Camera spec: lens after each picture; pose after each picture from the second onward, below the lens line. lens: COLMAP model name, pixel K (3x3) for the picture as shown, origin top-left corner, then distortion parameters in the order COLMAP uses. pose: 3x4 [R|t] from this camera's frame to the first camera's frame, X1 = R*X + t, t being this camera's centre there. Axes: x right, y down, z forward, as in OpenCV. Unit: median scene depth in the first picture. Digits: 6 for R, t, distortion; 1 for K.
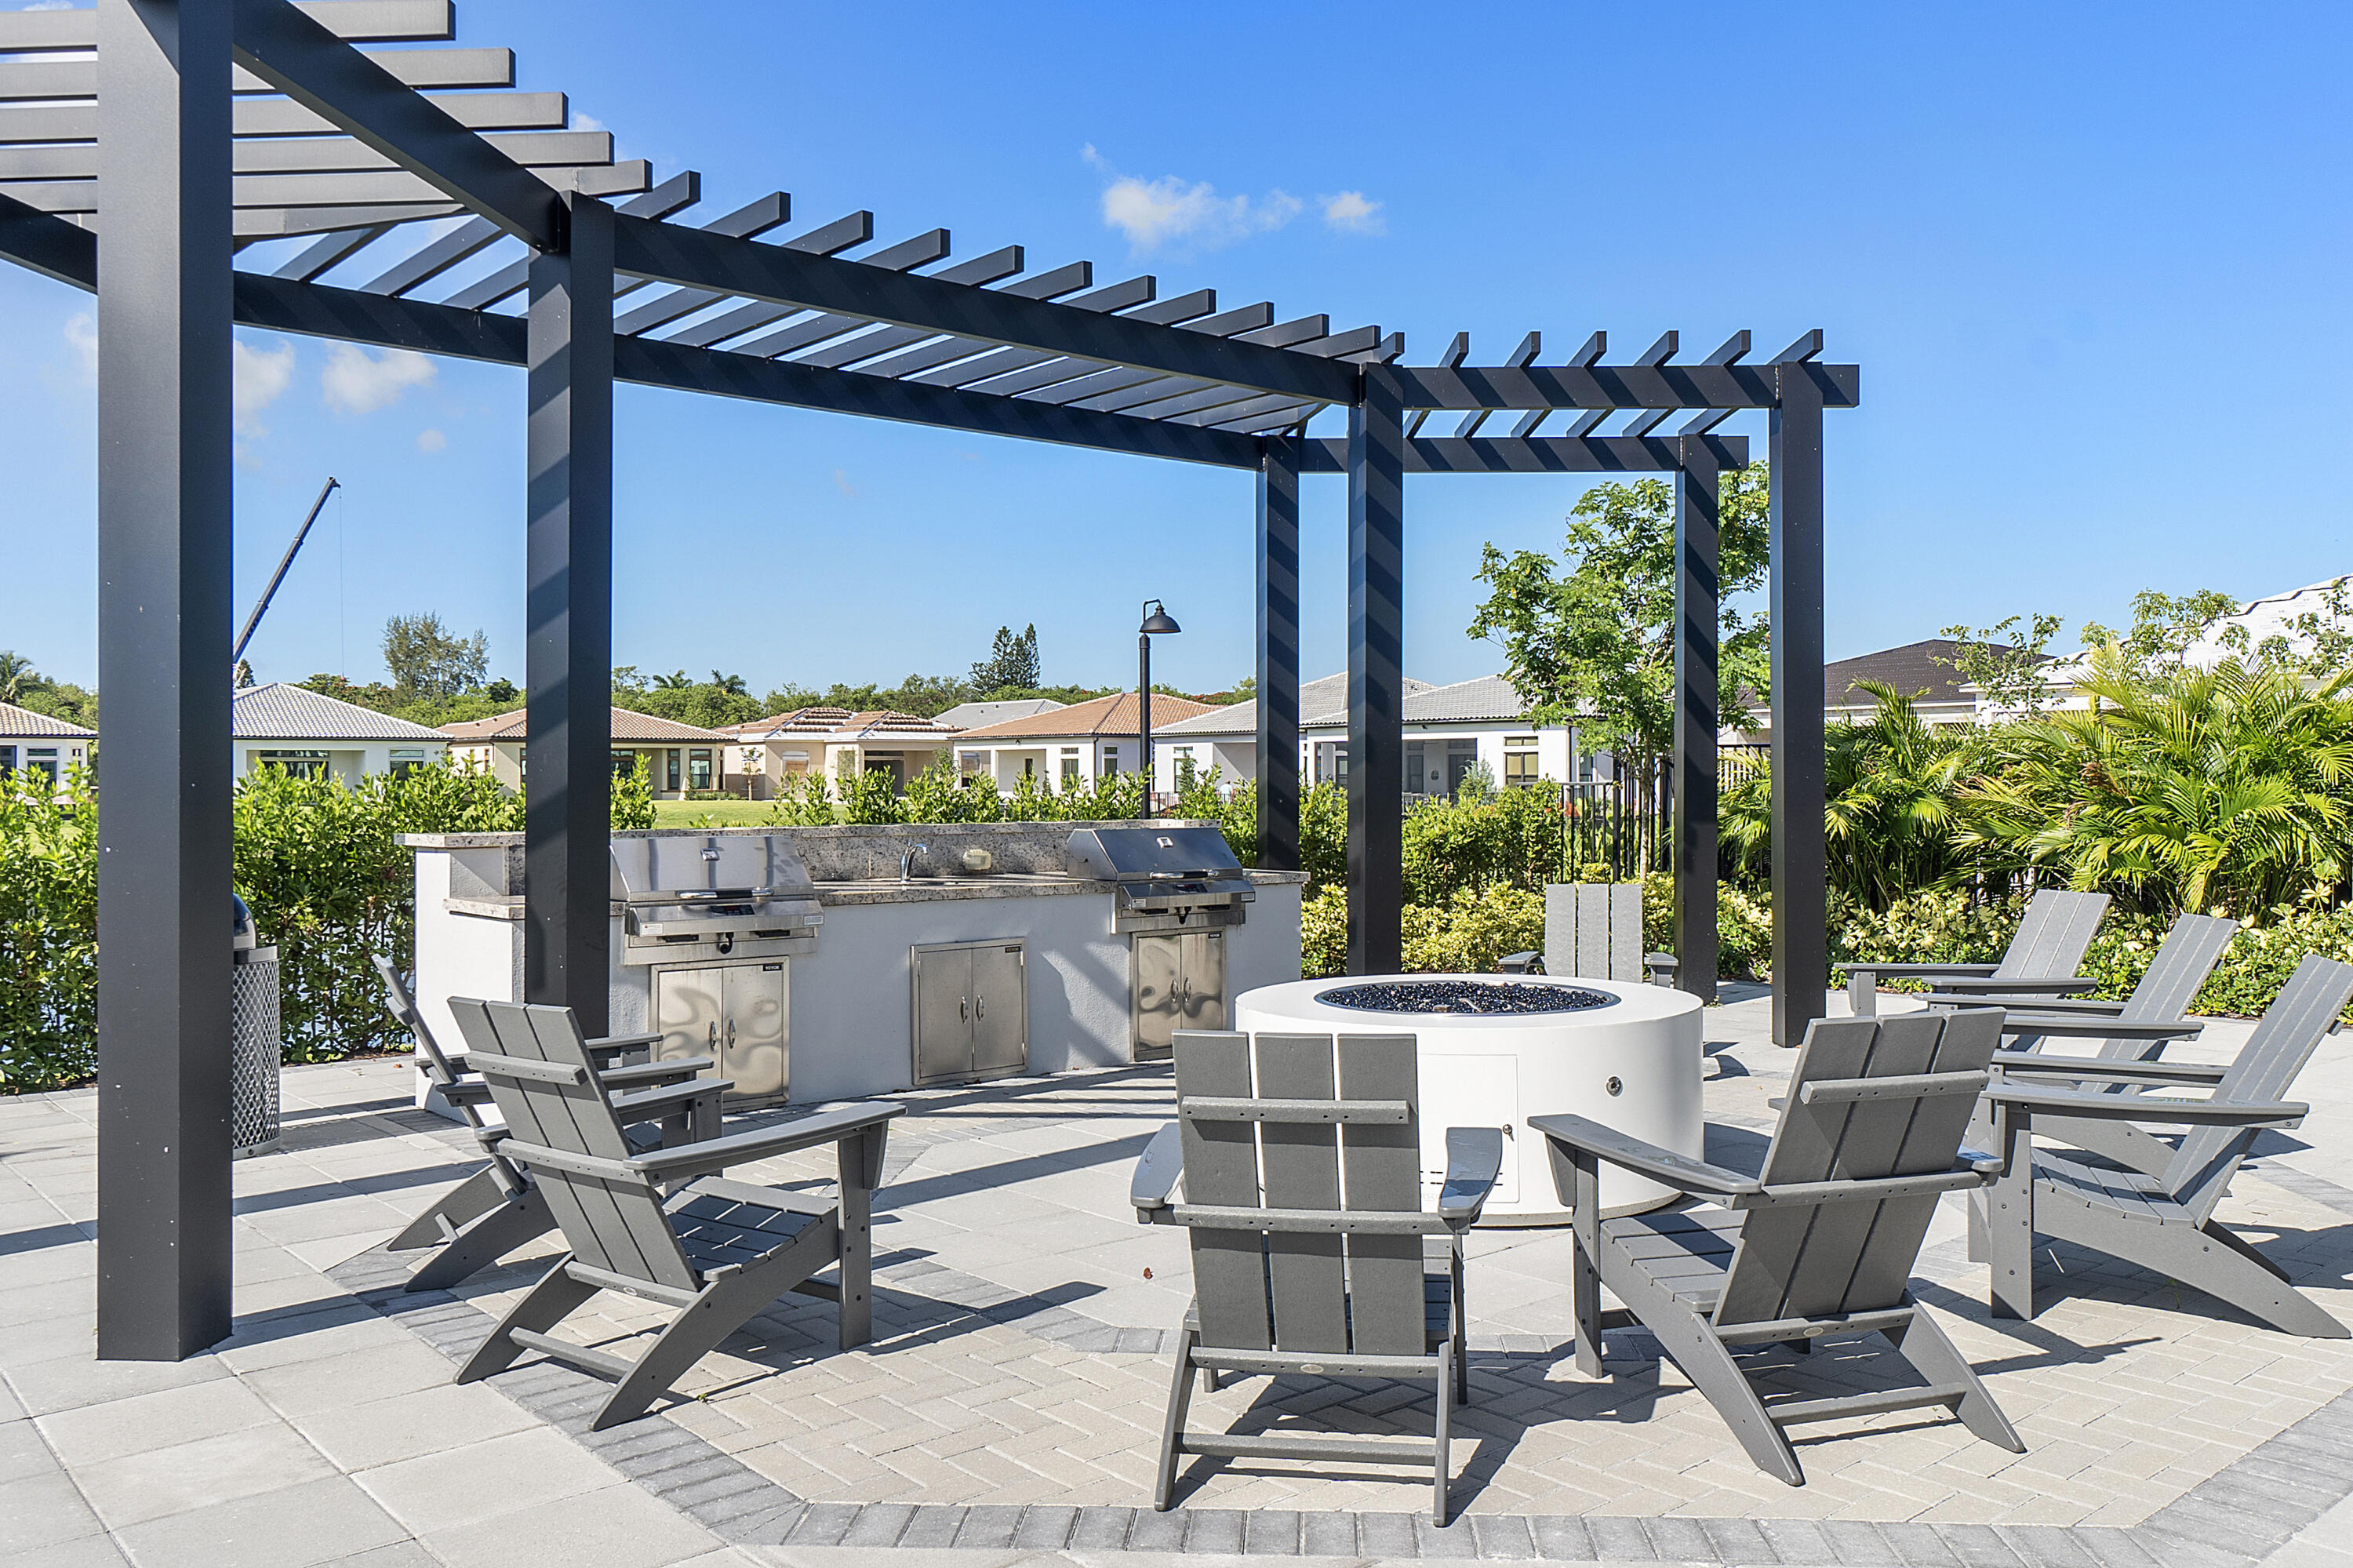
lens RADIAL K [[1848.9, 0, 1176.5], [0, 1848.9, 784.0], [0, 0, 1]] dist [0.012377, 0.003292]
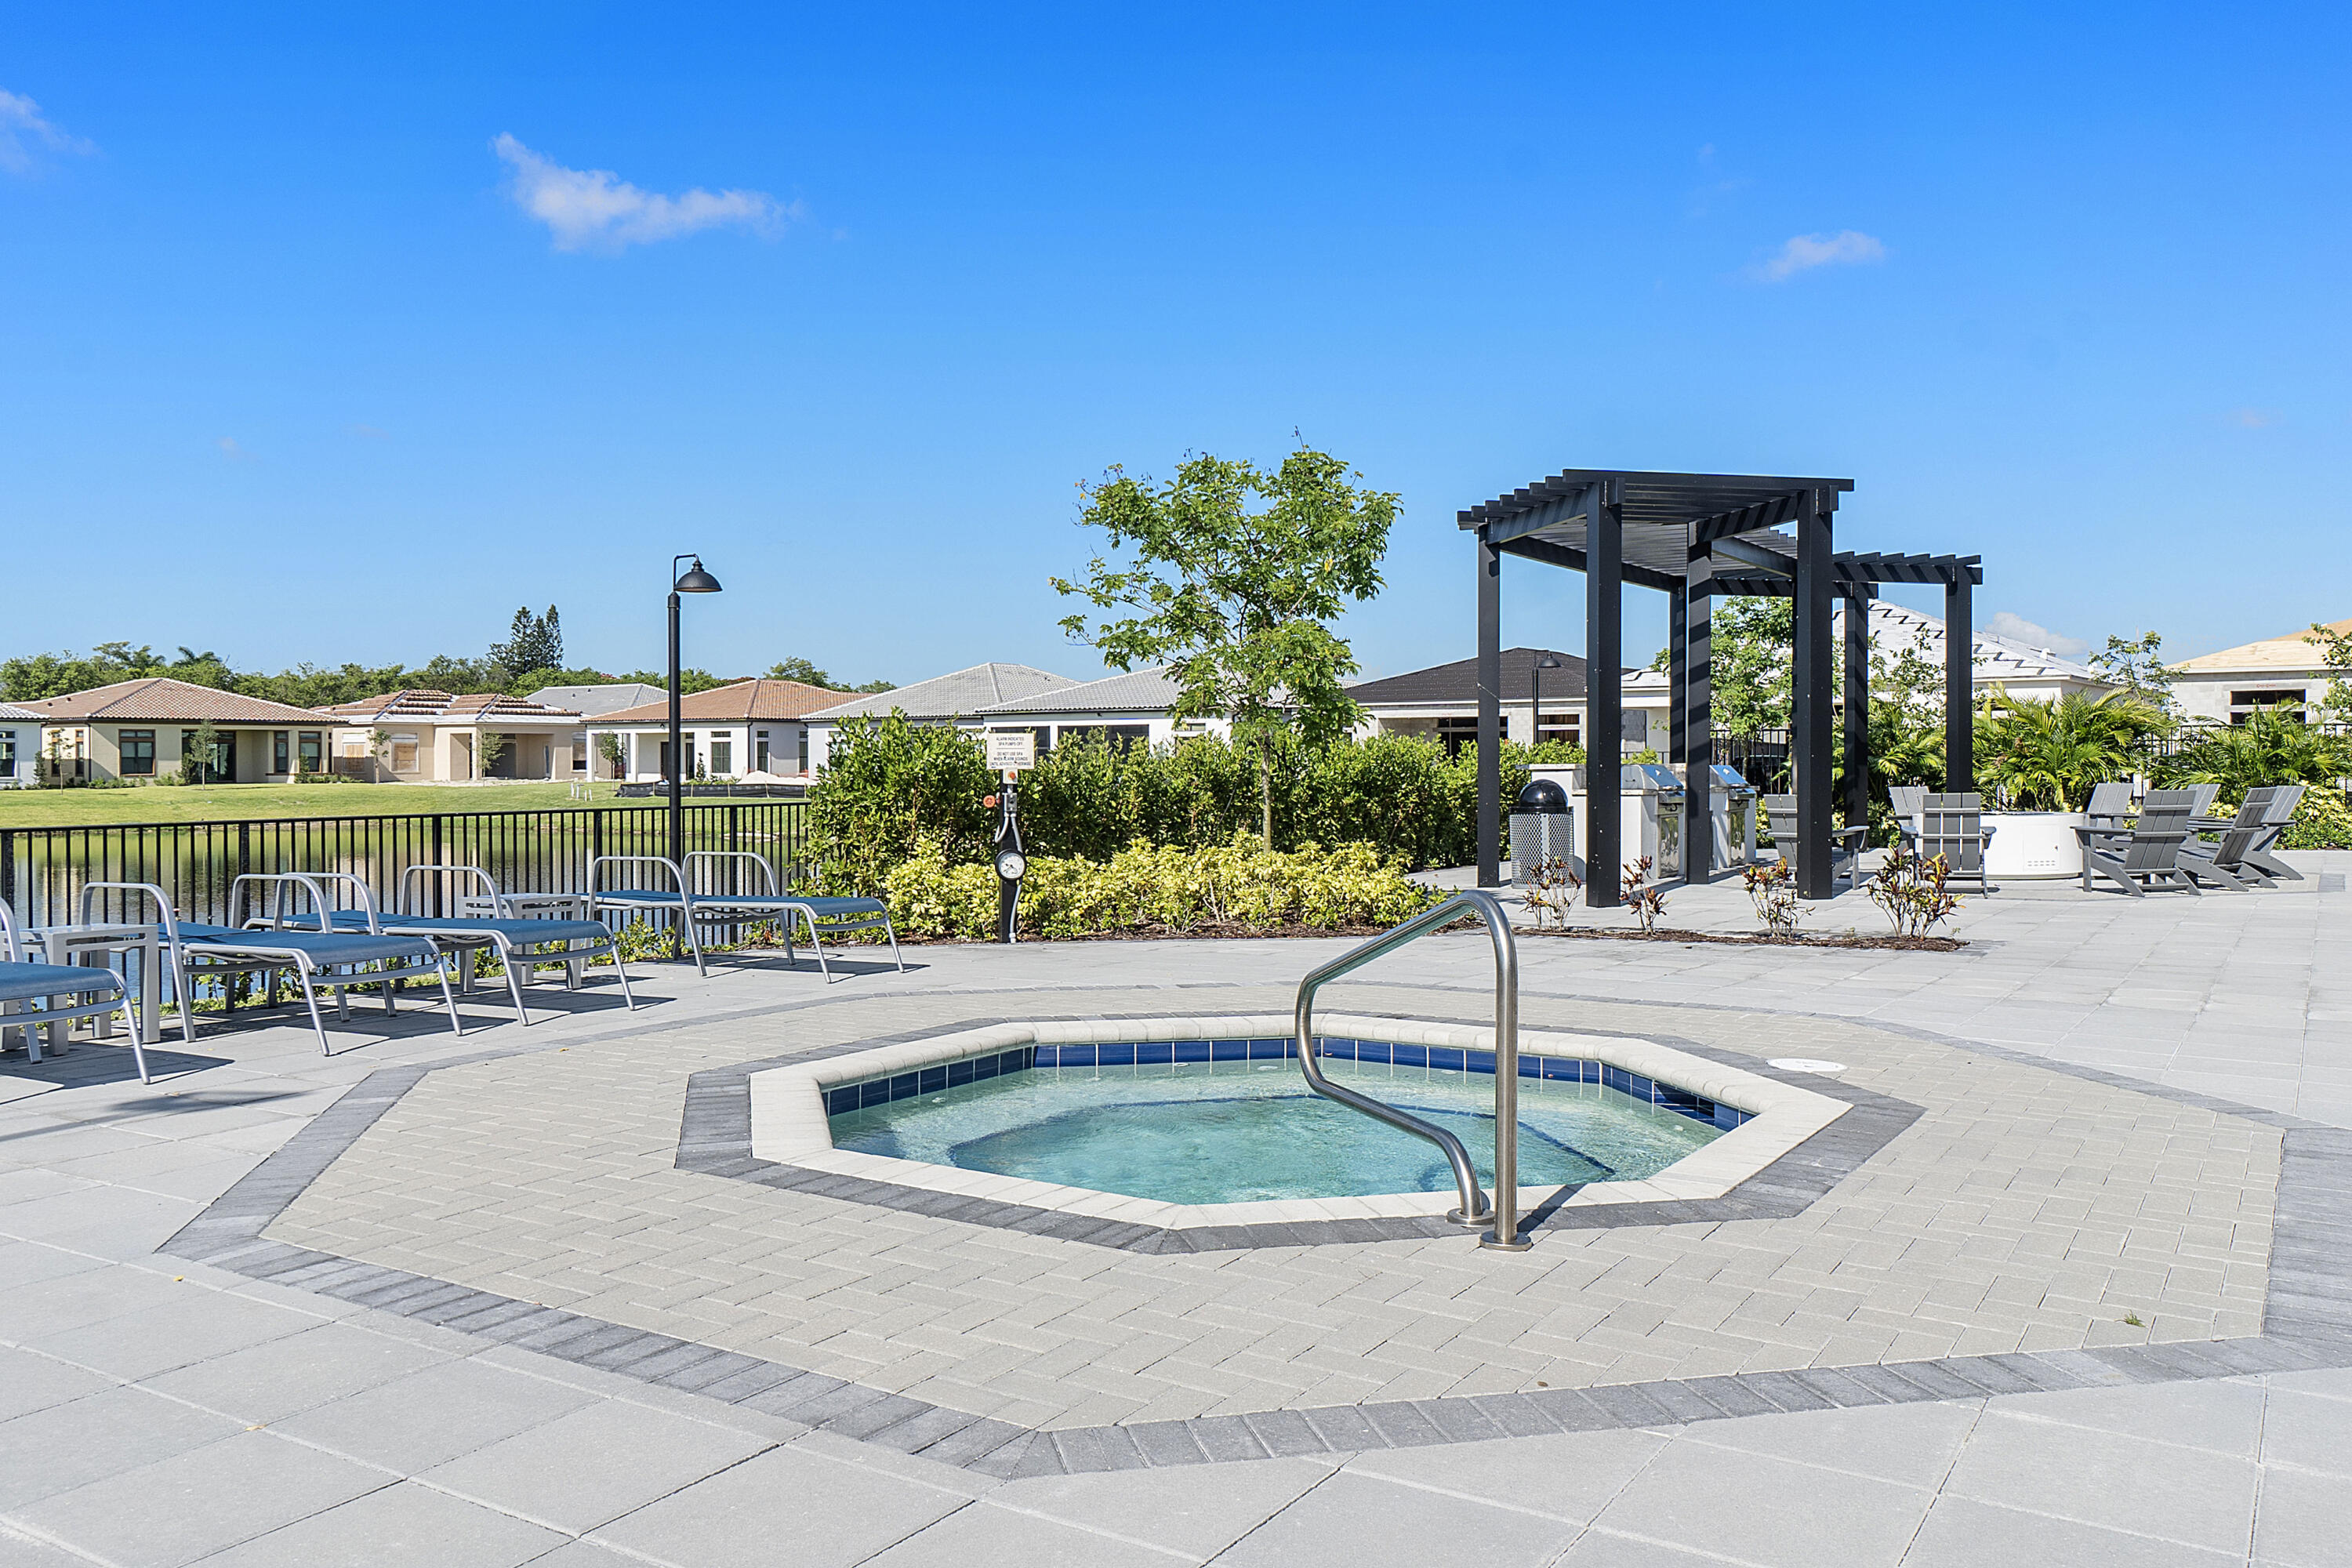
lens RADIAL K [[1825.1, 0, 1176.0], [0, 1825.1, 784.0], [0, 0, 1]] dist [0.000038, -0.008197]
pose [[0.961213, -0.003610, 0.275783, -0.083222], [0.001373, 0.999965, 0.008306, 0.001802], [-0.275803, -0.007605, 0.961184, -0.062274]]
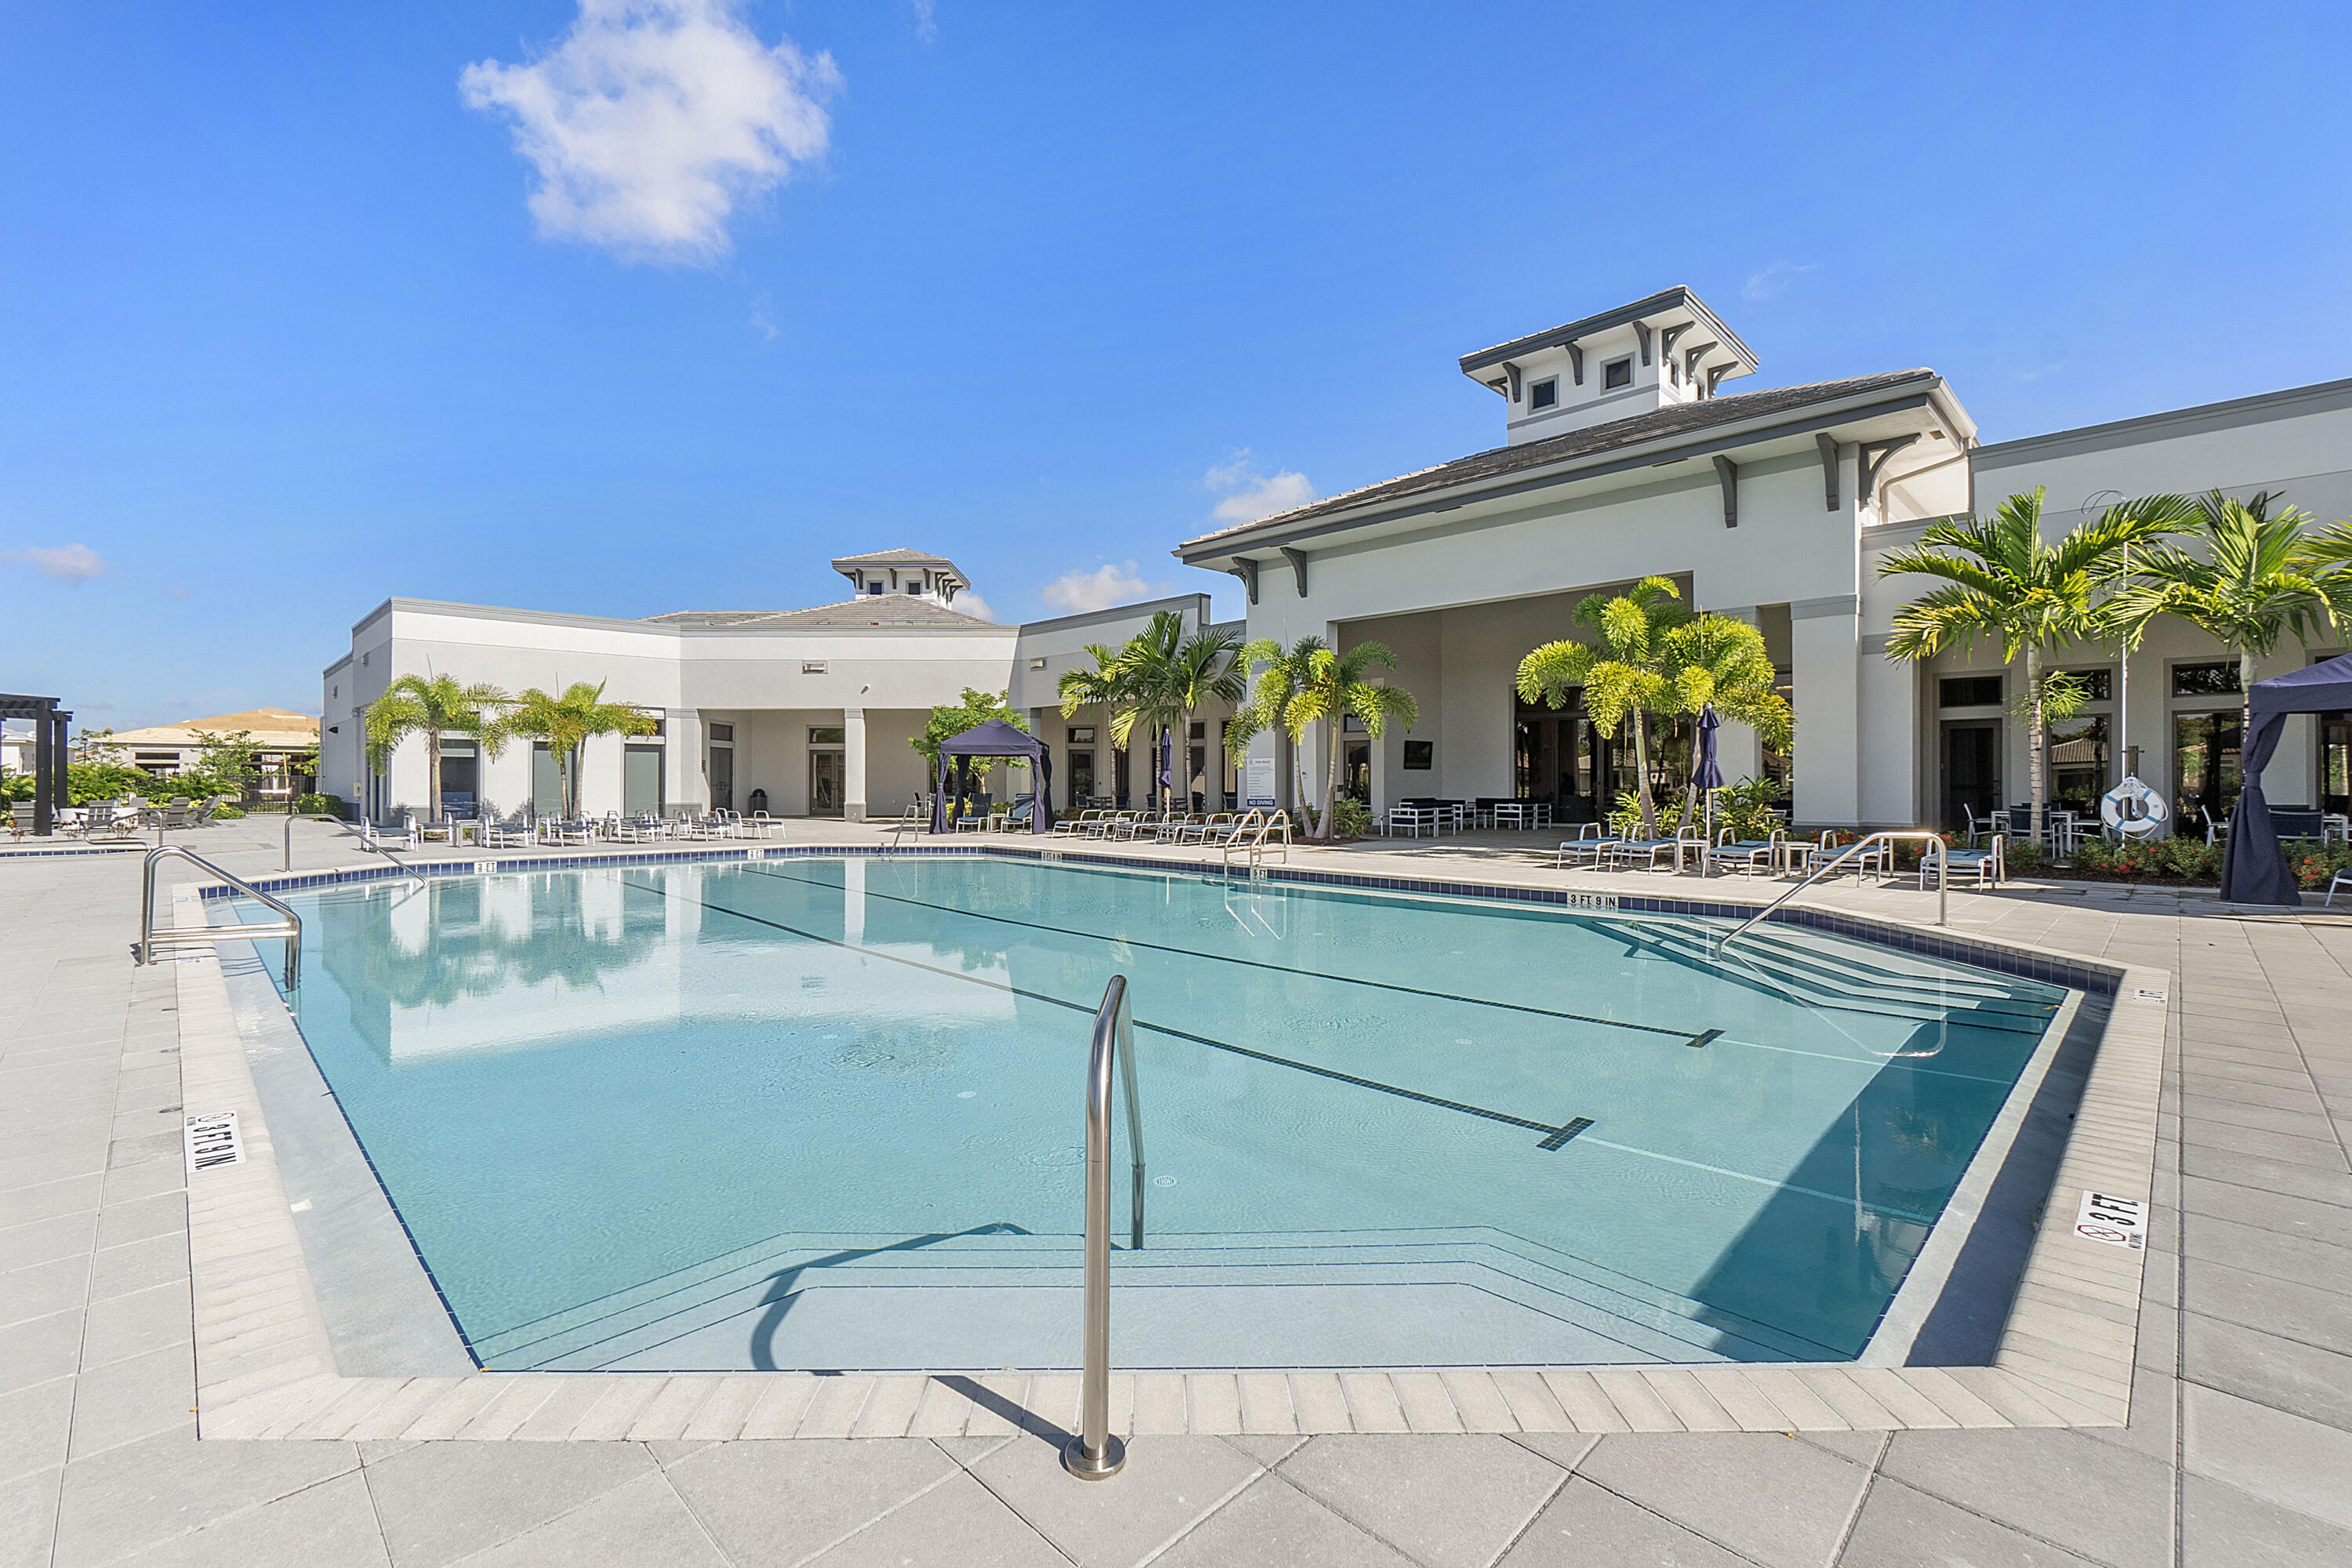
lens RADIAL K [[1010.1, 0, 1176.0], [0, 1010.1, 784.0], [0, 0, 1]] dist [0.000474, -0.000151]
pose [[-0.062604, 0.002321, 0.998036, -0.227955], [0.004414, 0.999988, -0.002049, 0.001495], [-0.998029, 0.004277, -0.062613, -0.173286]]
